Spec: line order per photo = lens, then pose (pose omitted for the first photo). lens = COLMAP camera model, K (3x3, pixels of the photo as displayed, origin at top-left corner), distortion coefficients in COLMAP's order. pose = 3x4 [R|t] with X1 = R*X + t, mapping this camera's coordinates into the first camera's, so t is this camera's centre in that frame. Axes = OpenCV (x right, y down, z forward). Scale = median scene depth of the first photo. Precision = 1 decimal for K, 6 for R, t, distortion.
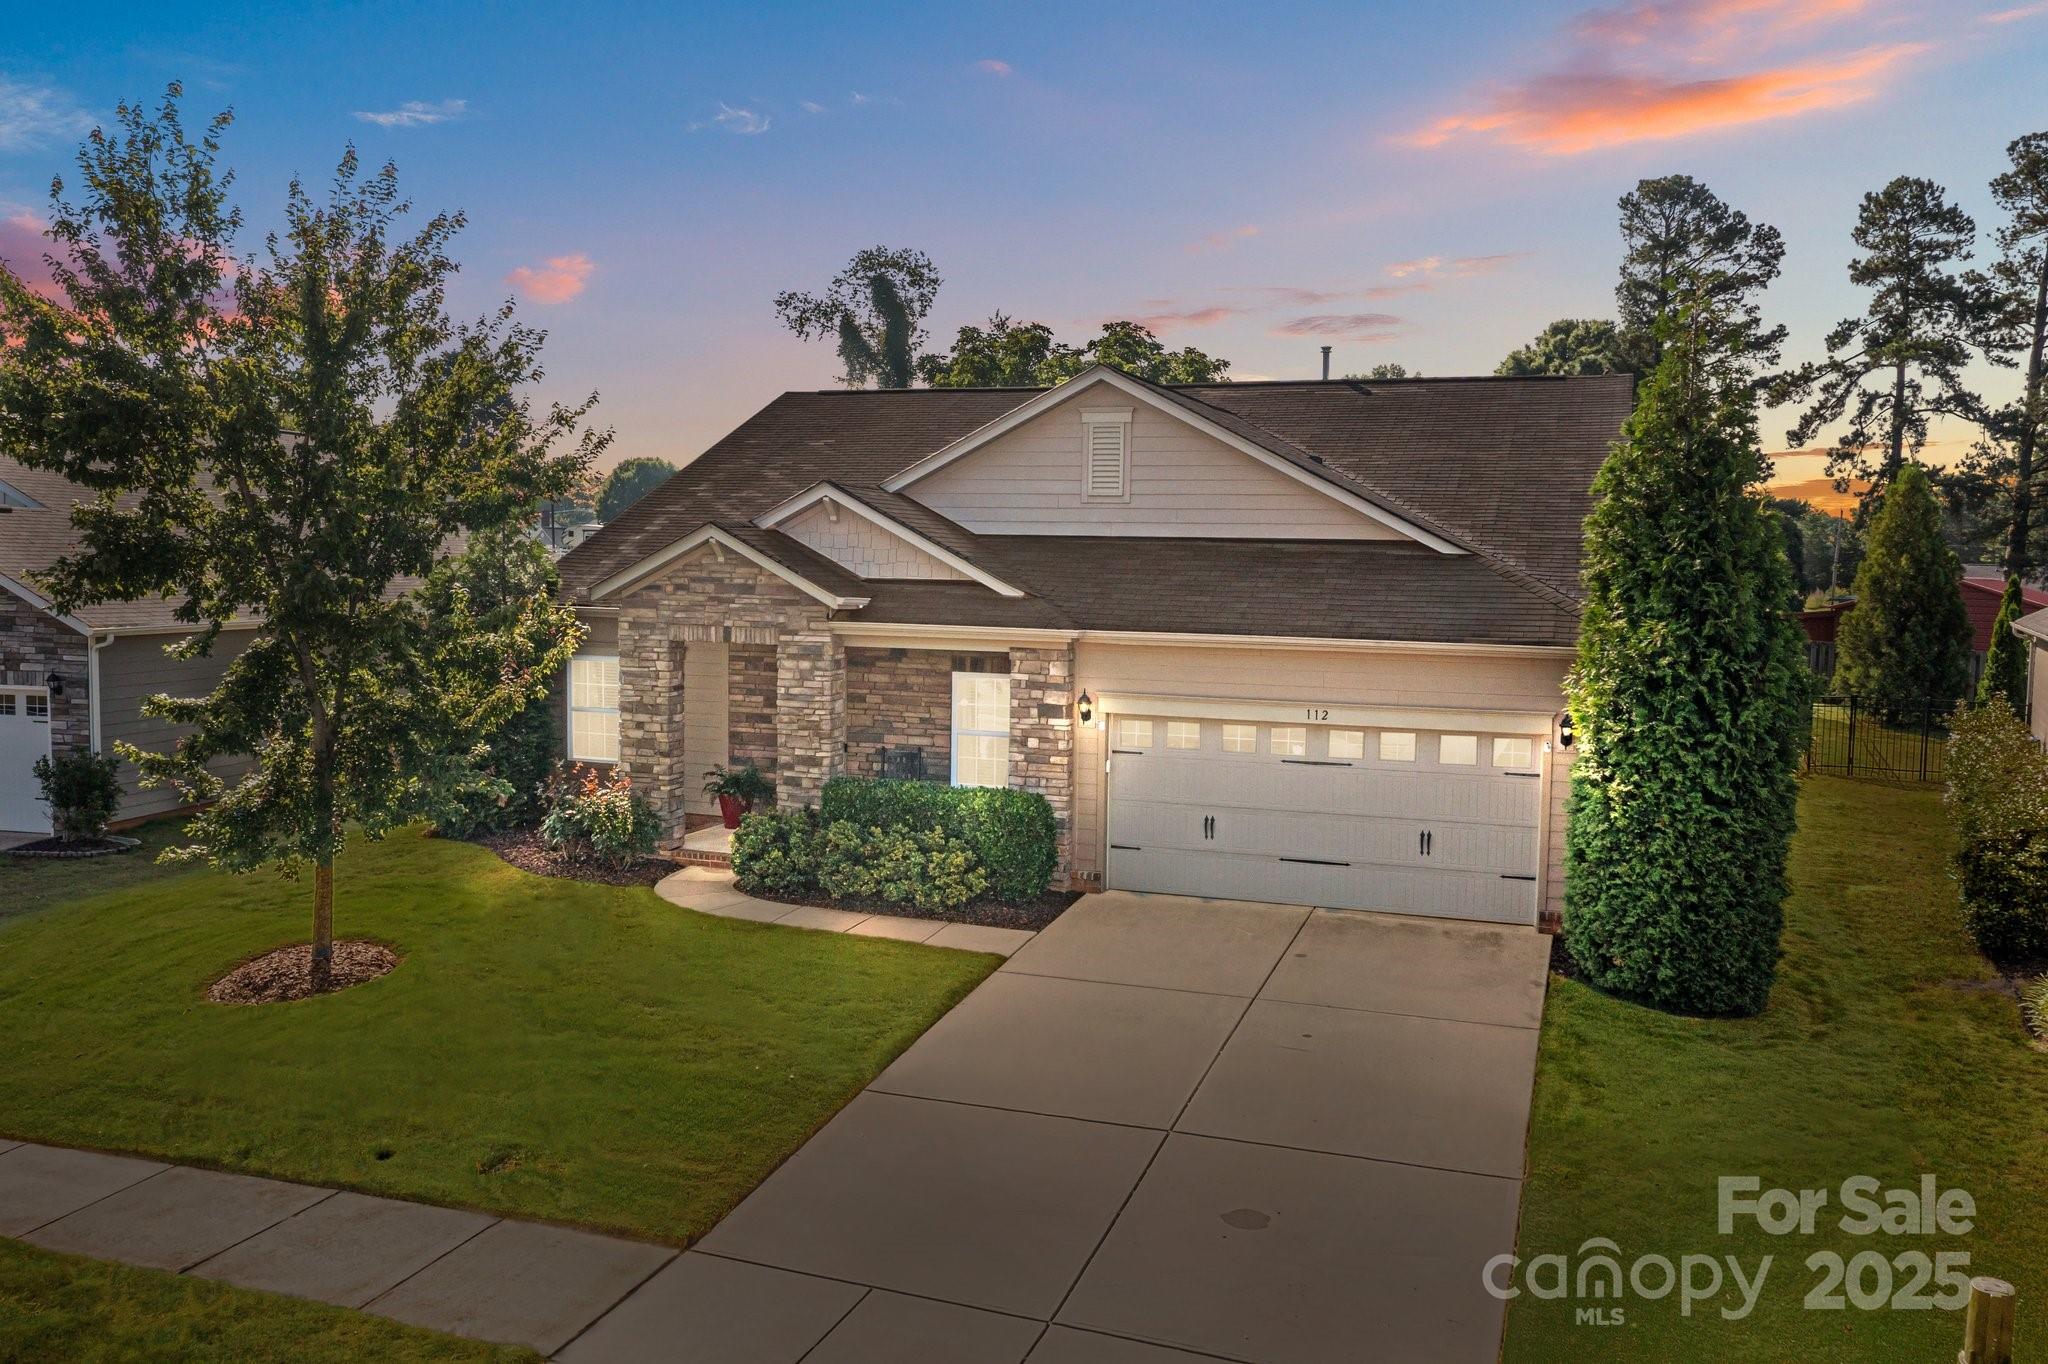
lens RADIAL K [[1615.9, 0, 1025.0], [0, 1615.9, 680.9], [0, 0, 1]] dist [-0.011286, 0.005194]
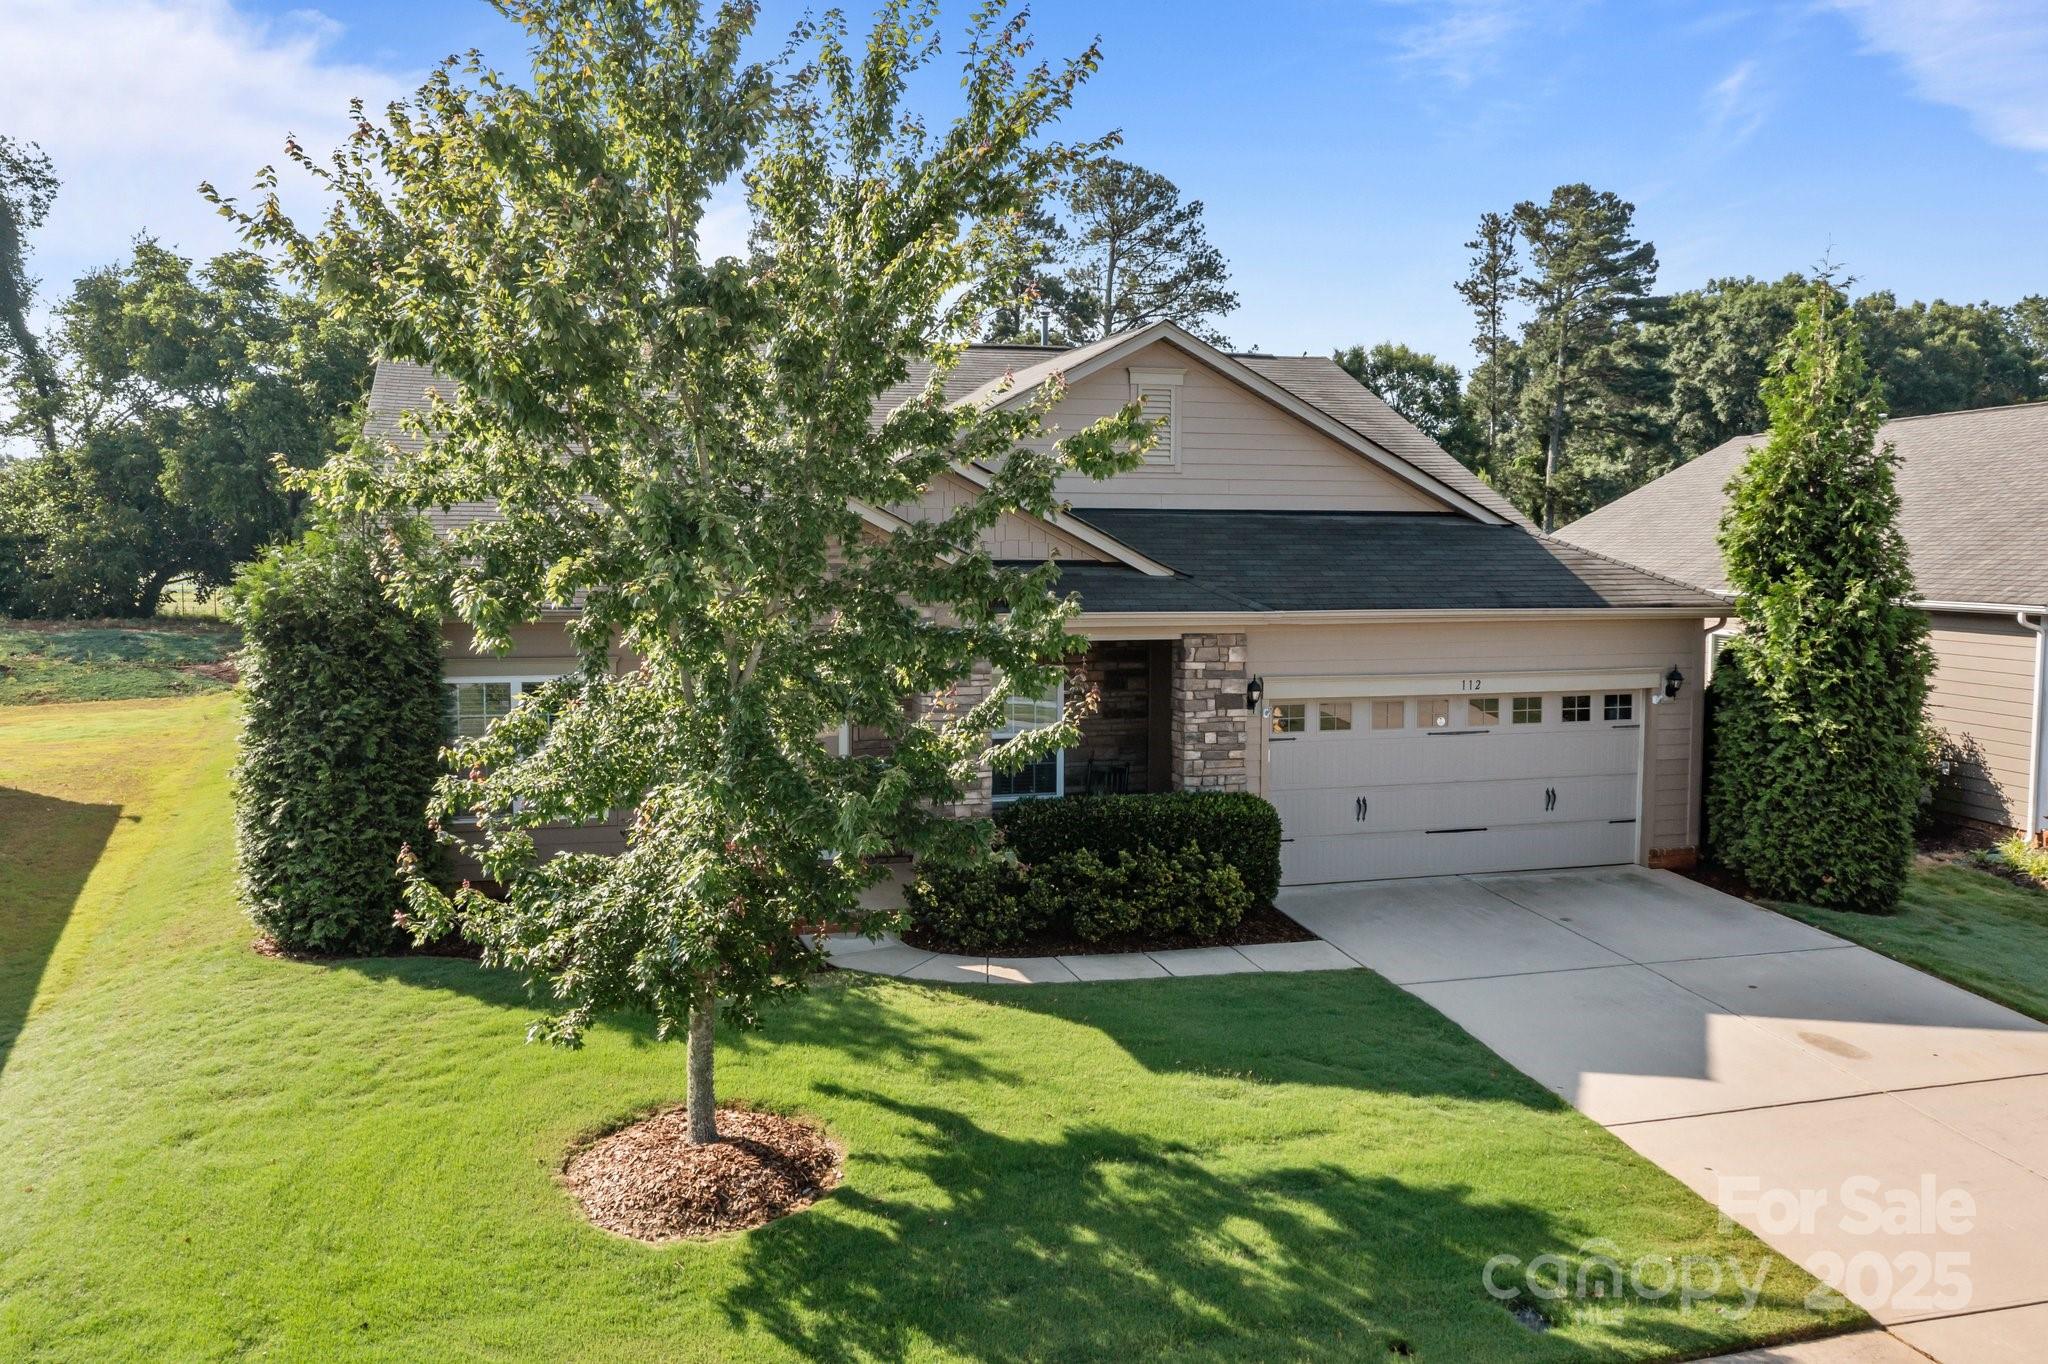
lens RADIAL K [[1651.0, 0, 1022.0], [0, 1651.0, 678.1], [0, 0, 1]] dist [-0.004569, -0.000075]
pose [[0.803686, -0.063778, 0.591626, -0.578449], [0.055791, 0.997936, 0.031791, -0.028075], [-0.592433, 0.007457, 0.805585, 0.293767]]
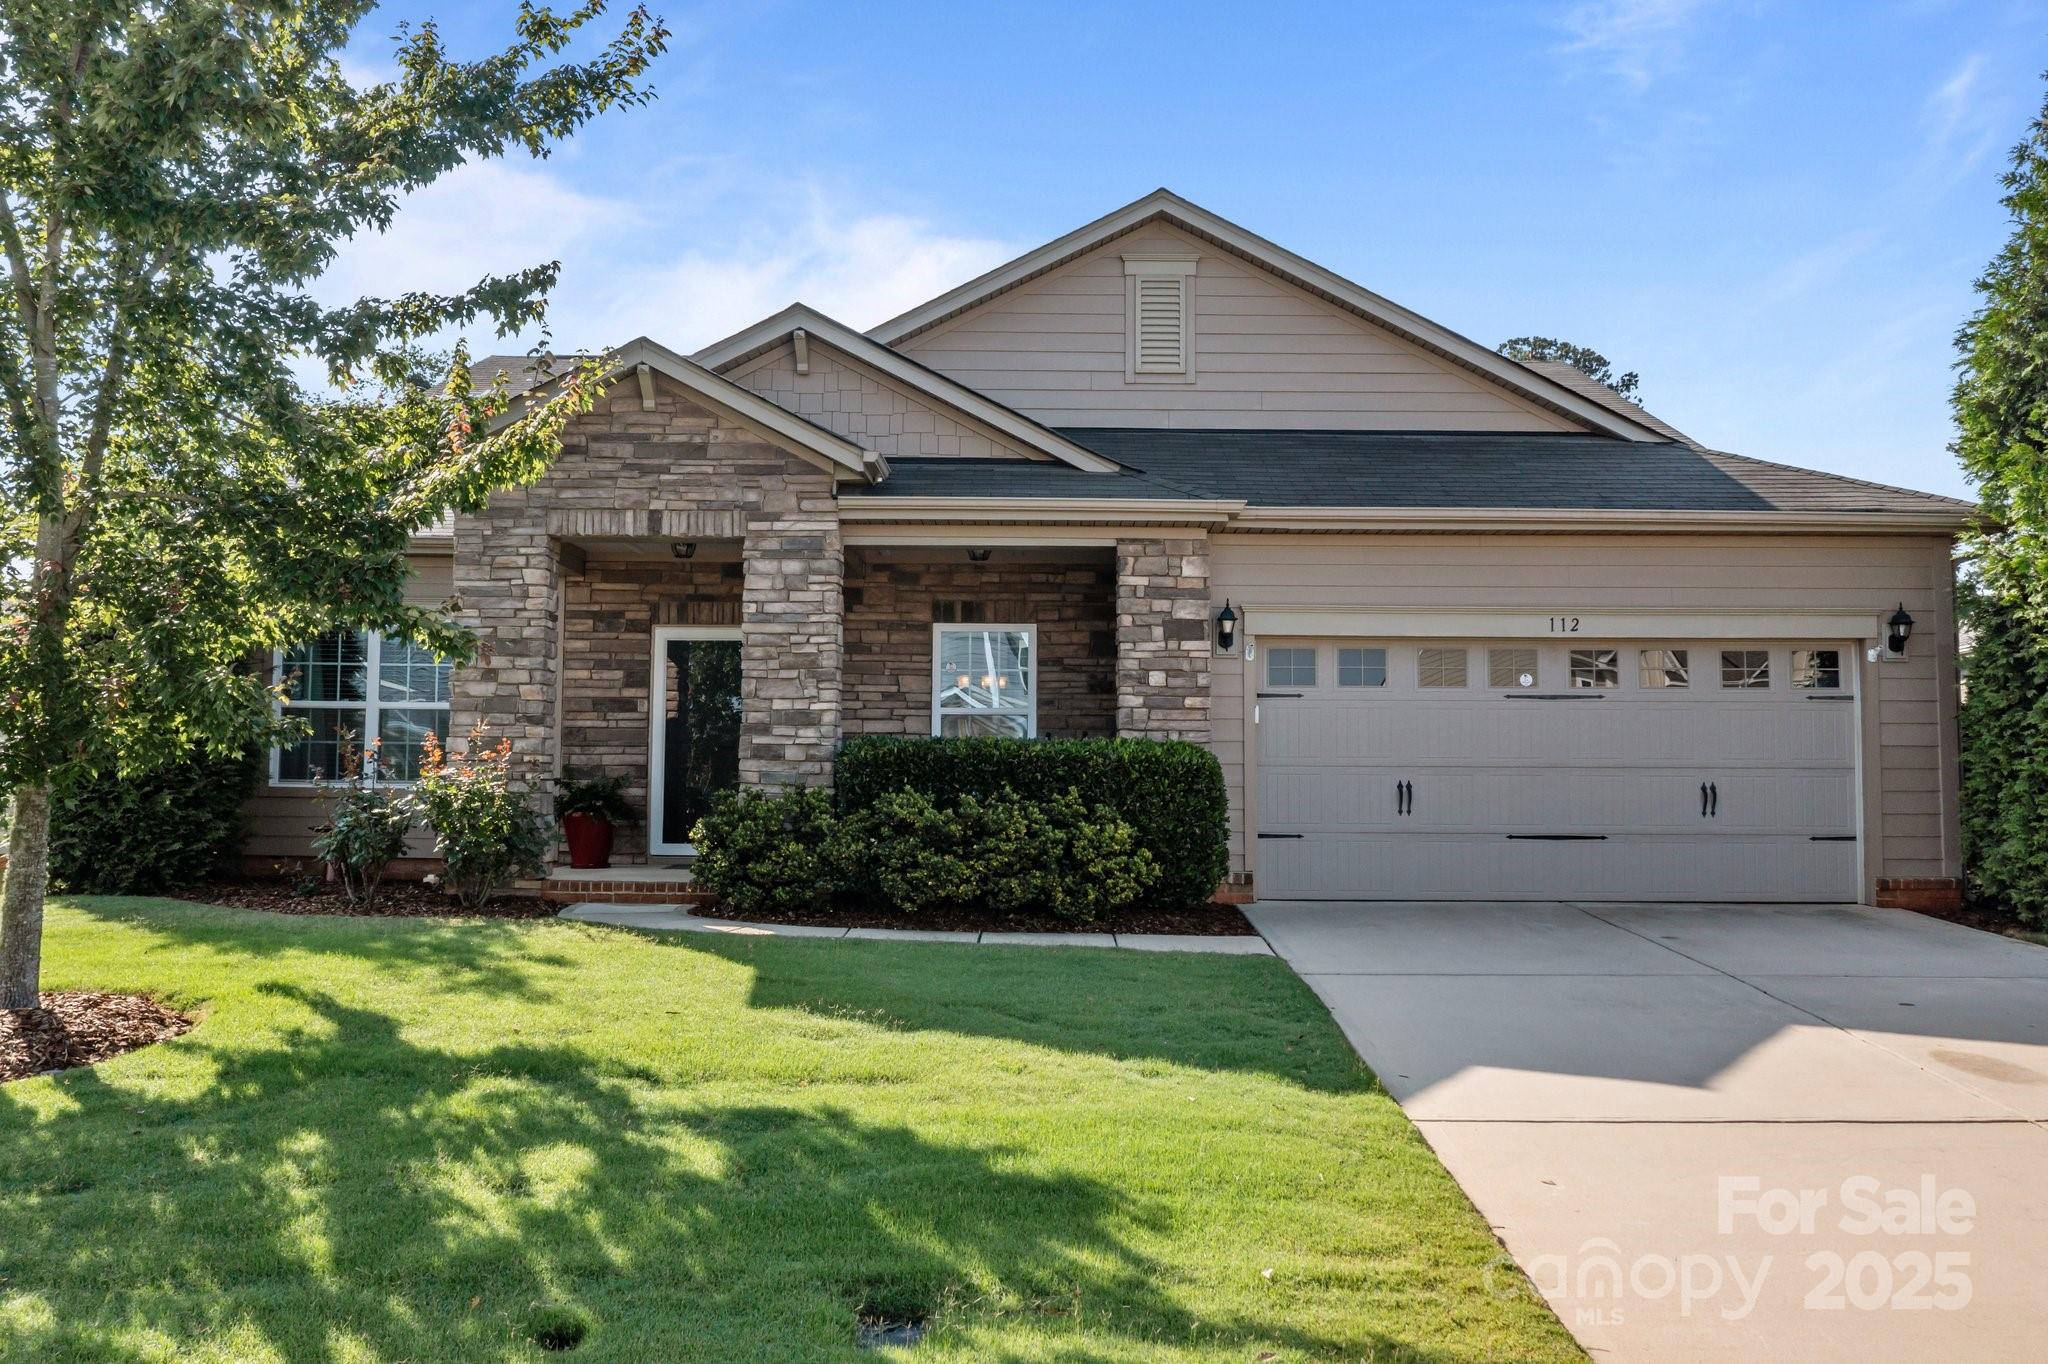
lens RADIAL K [[1651.6, 0, 1021.6], [0, 1651.6, 683.6], [0, 0, 1]] dist [-0.014016, 0.003843]
pose [[0.943552, 0.012065, 0.331006, -0.254254], [0.032829, 0.991009, -0.129703, 0.117920], [-0.329595, 0.133248, 0.934672, 0.350705]]
